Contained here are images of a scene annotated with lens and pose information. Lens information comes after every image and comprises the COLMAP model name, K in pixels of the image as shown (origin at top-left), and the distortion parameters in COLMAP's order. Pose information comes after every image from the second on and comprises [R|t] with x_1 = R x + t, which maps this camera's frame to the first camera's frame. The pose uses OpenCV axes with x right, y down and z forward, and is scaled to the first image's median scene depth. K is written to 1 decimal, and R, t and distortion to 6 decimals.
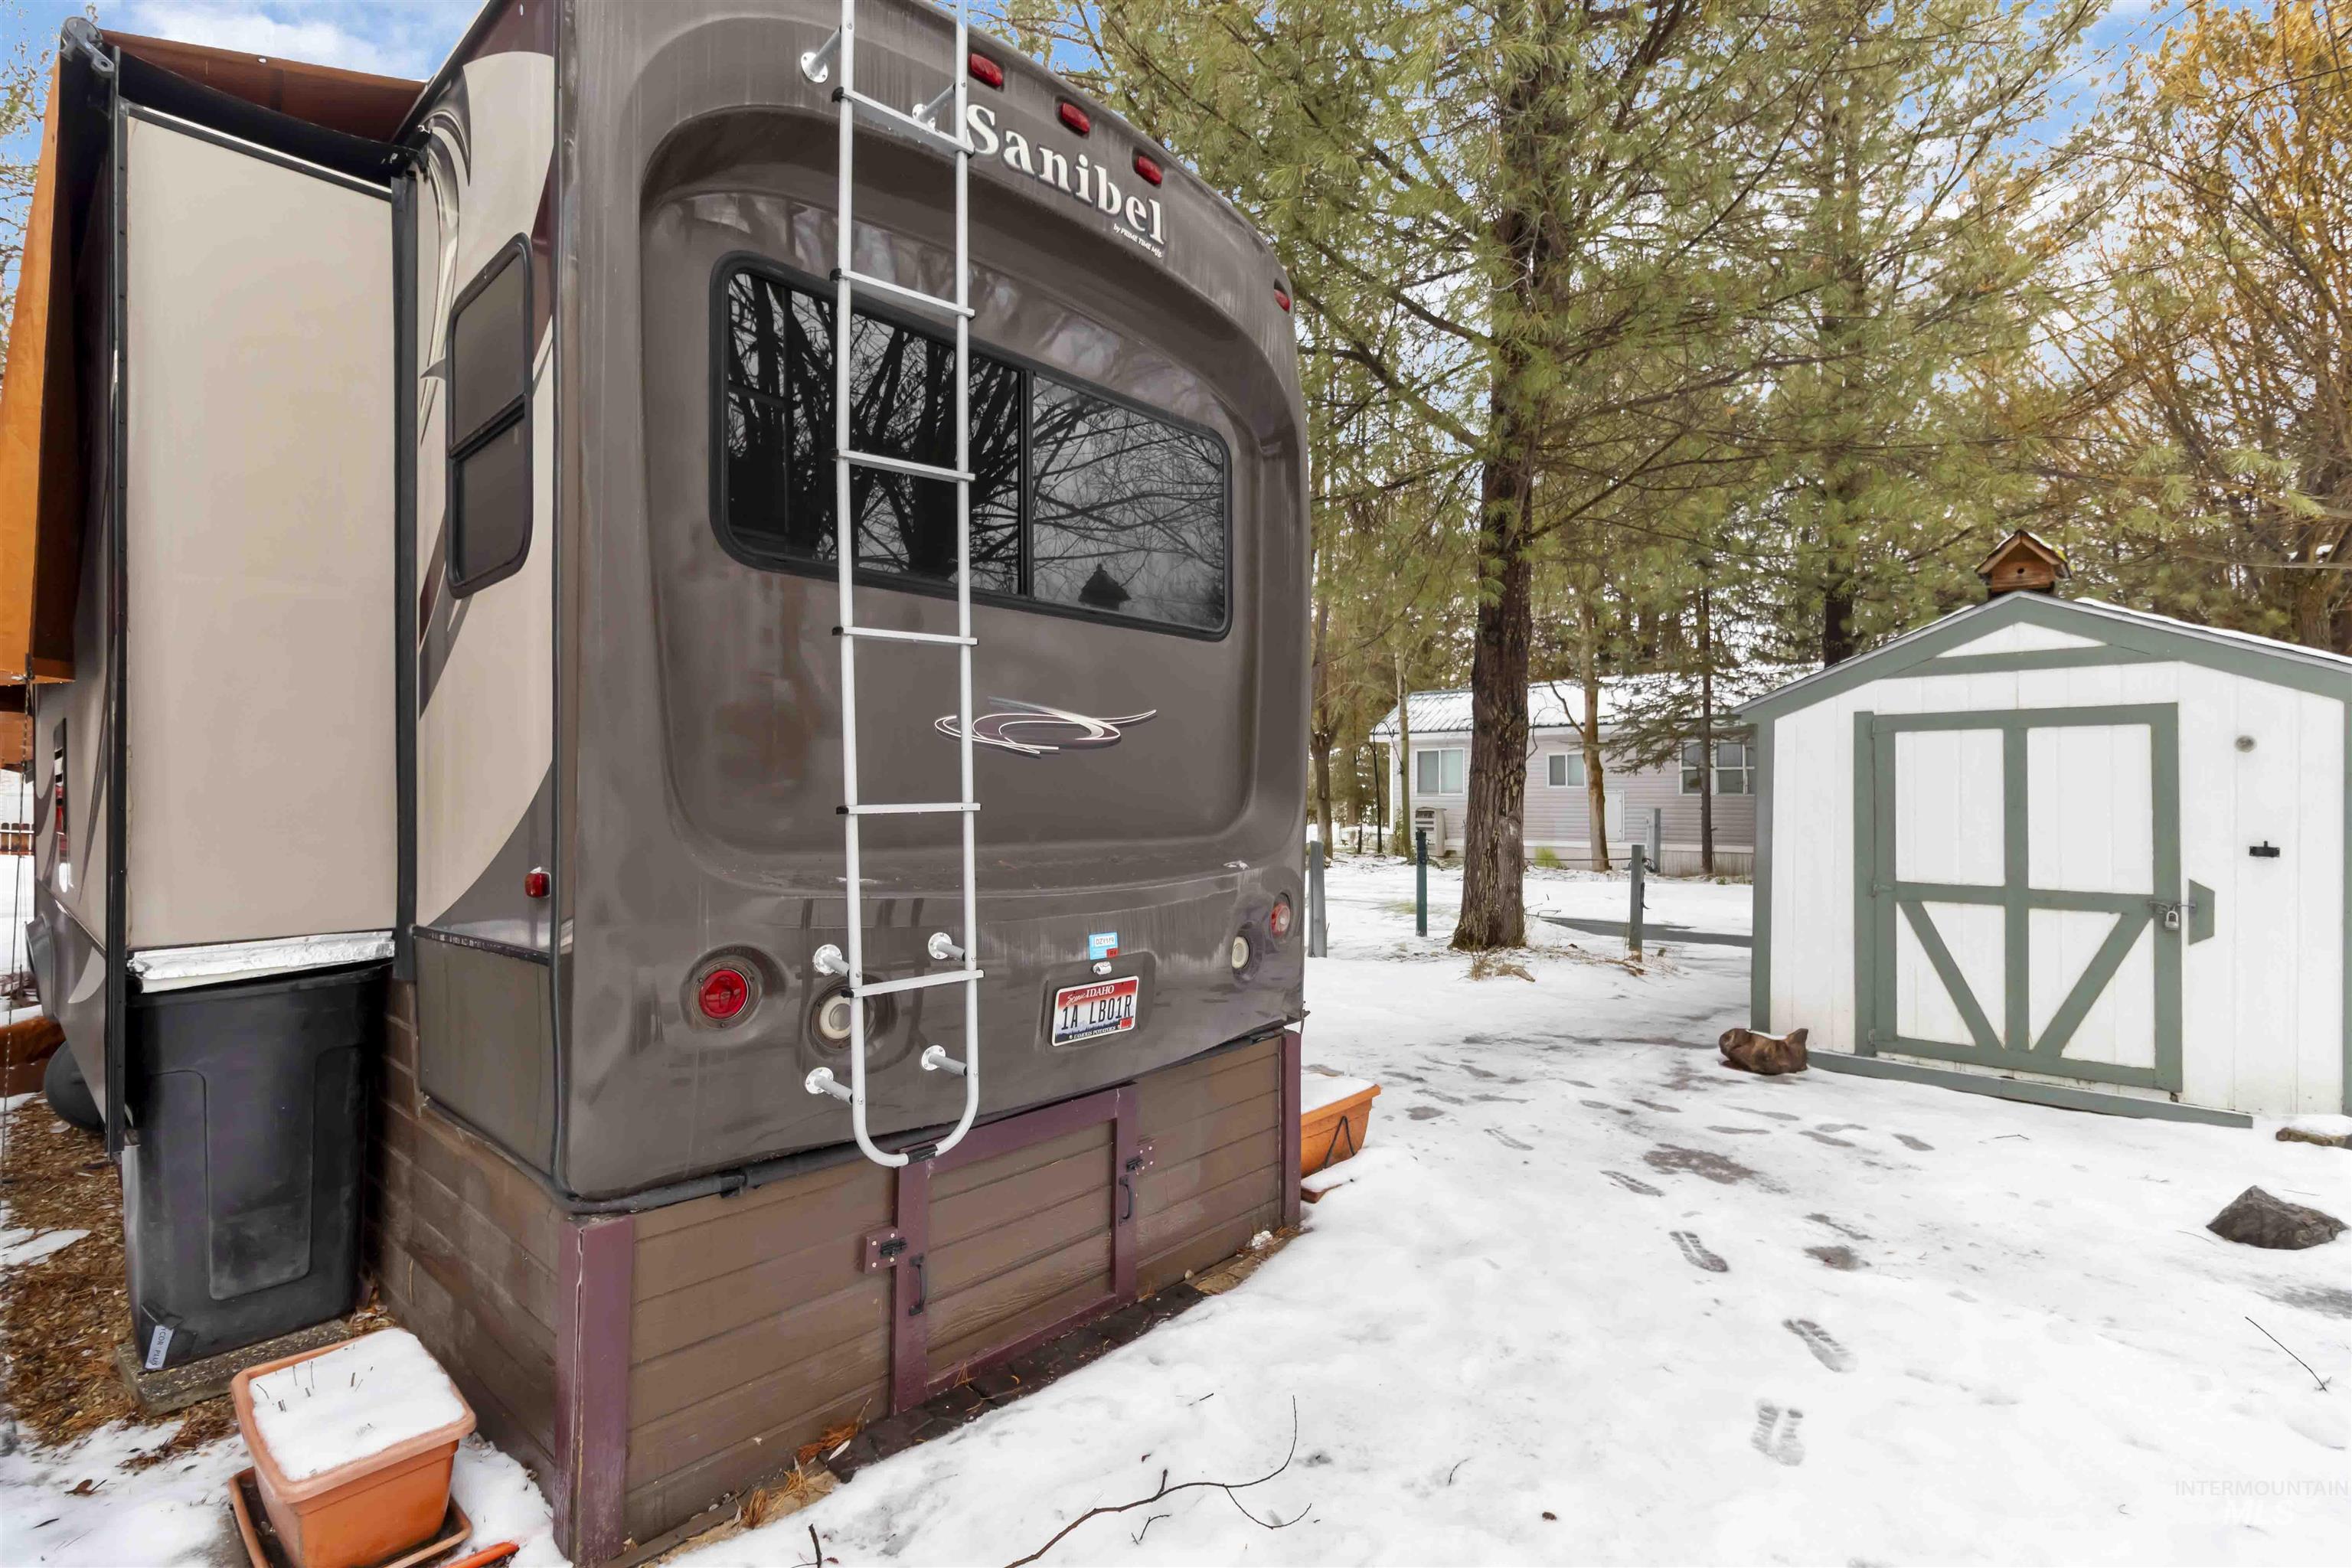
lens RADIAL K [[1069.3, 0, 1171.6], [0, 1069.3, 827.7], [0, 0, 1]] dist [0.002054, -0.000994]
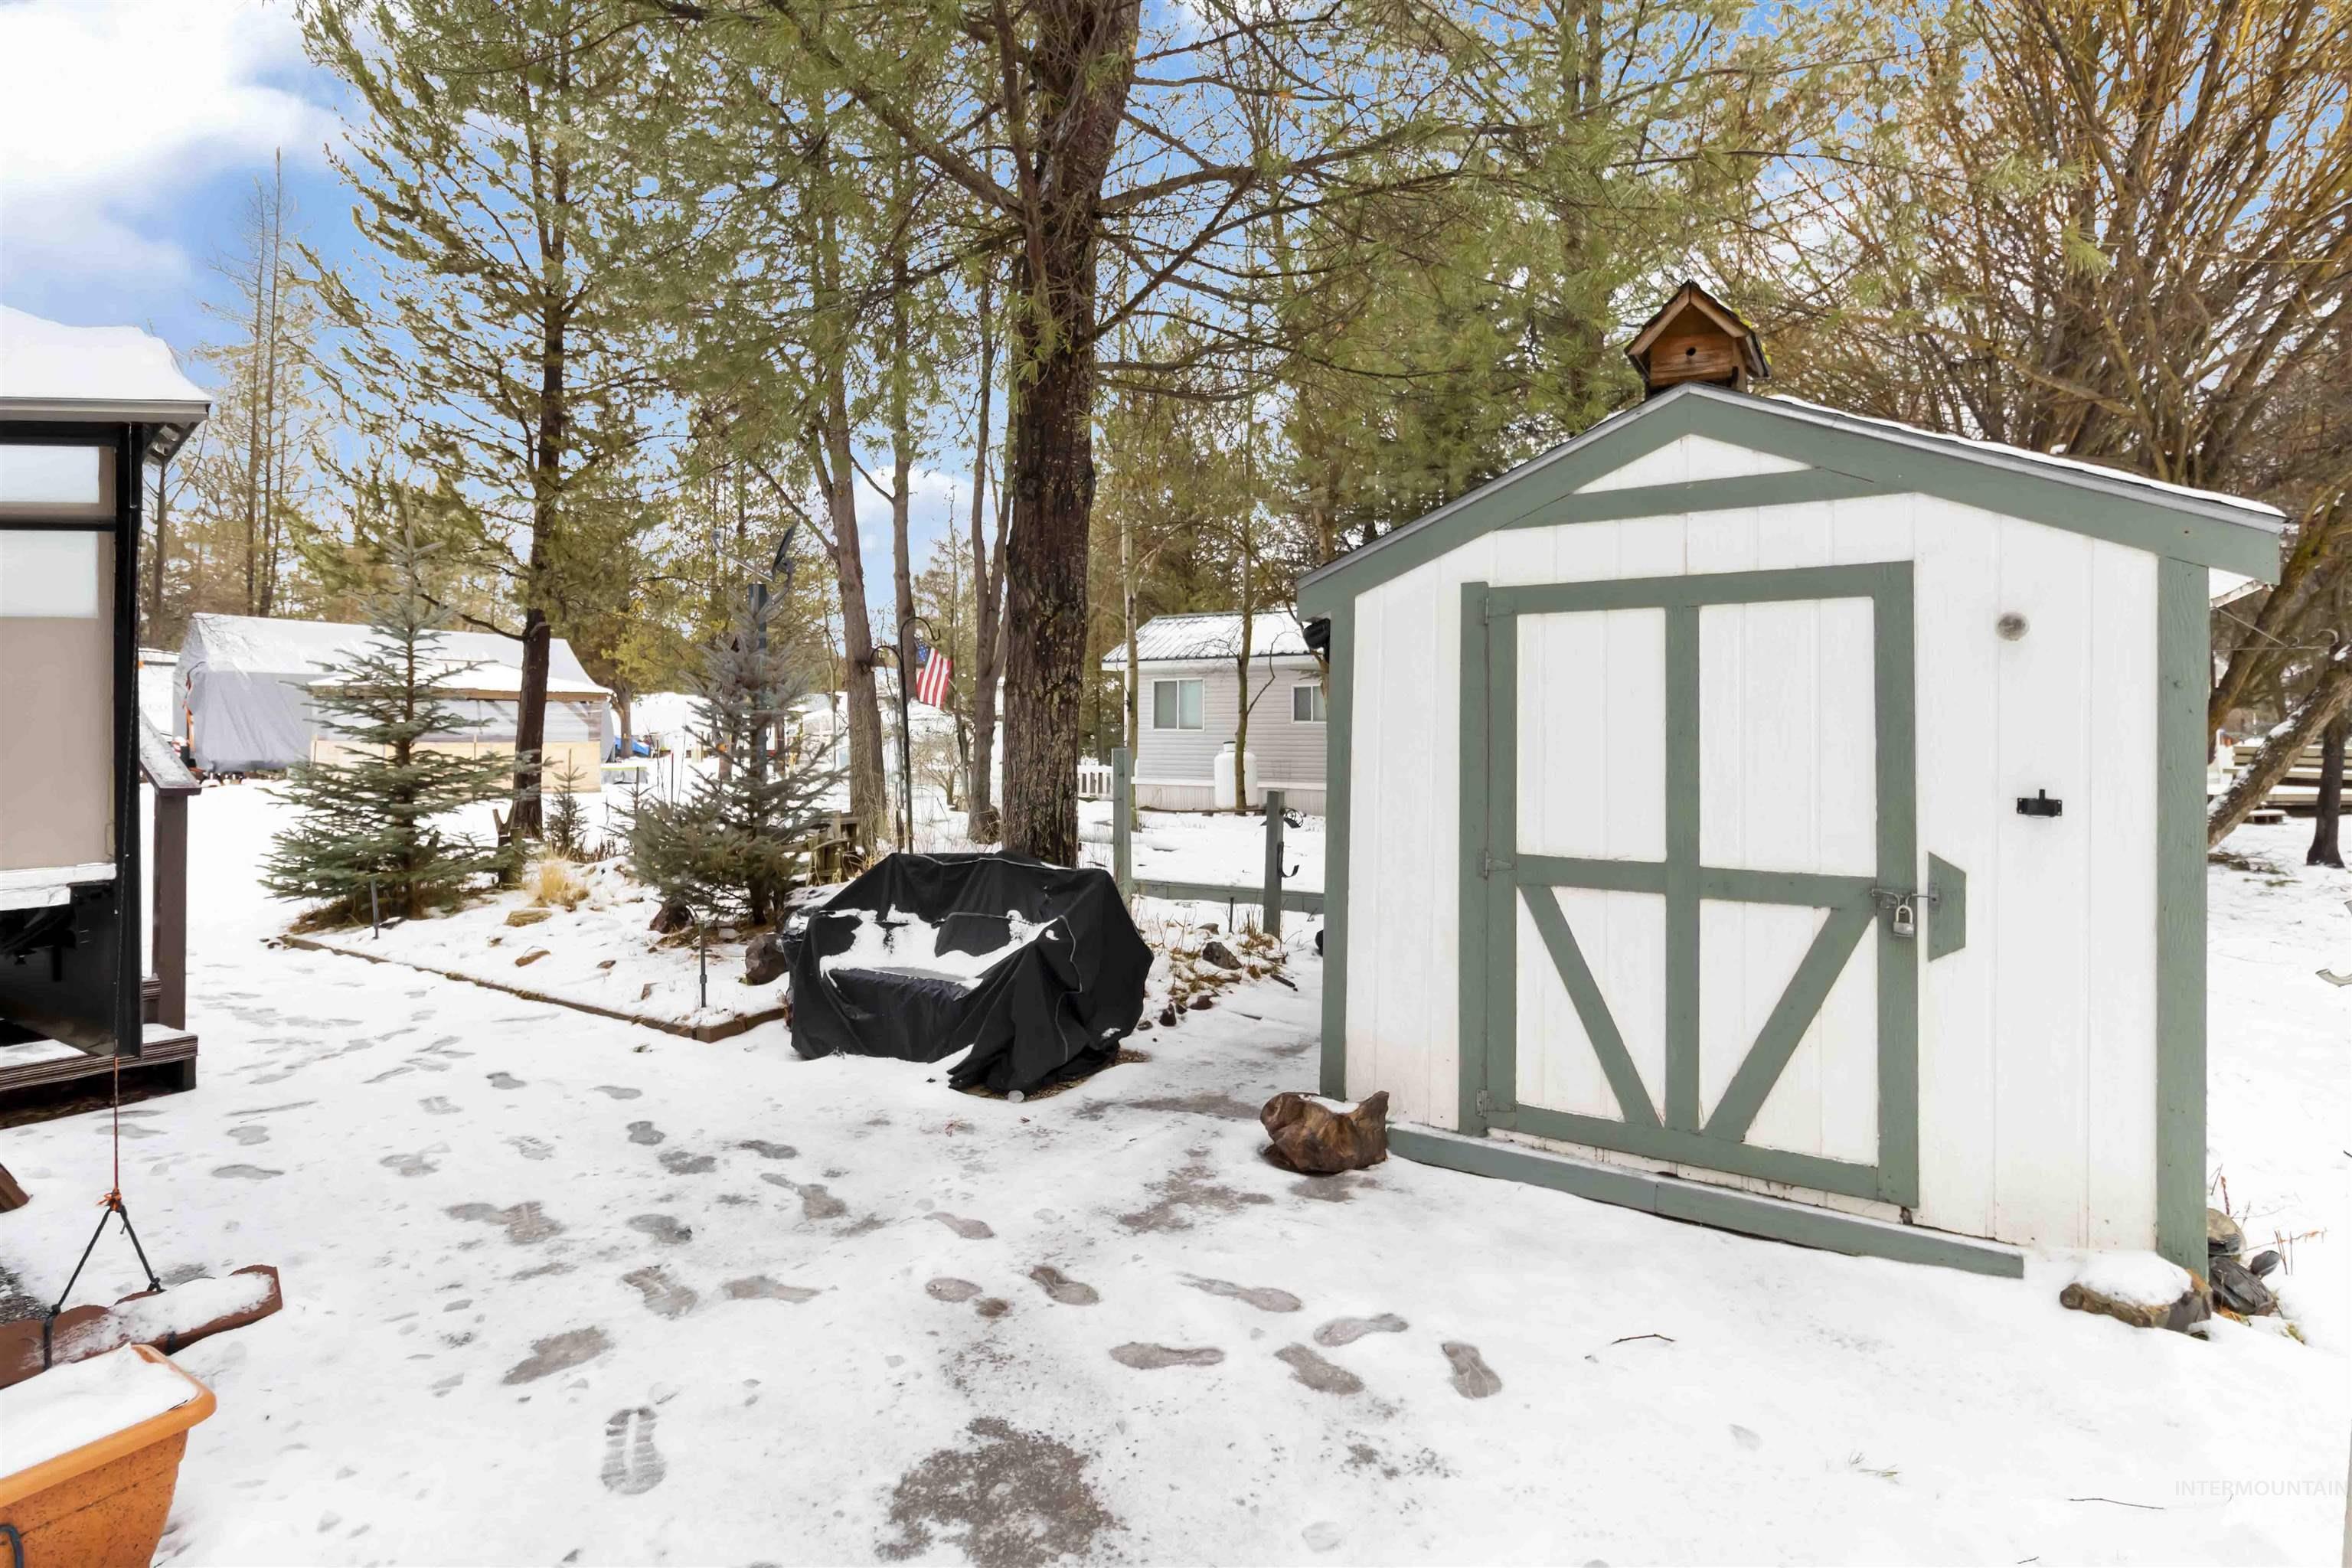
lens RADIAL K [[1099.6, 0, 1180.8], [0, 1099.6, 775.4], [0, 0, 1]] dist [0.001771, 0.000674]
pose [[0.985318, -0.000934, 0.170726, 0.412616], [0.000157, 0.999990, 0.004563, 0.001711], [-0.170728, -0.004469, 0.985308, 0.443042]]
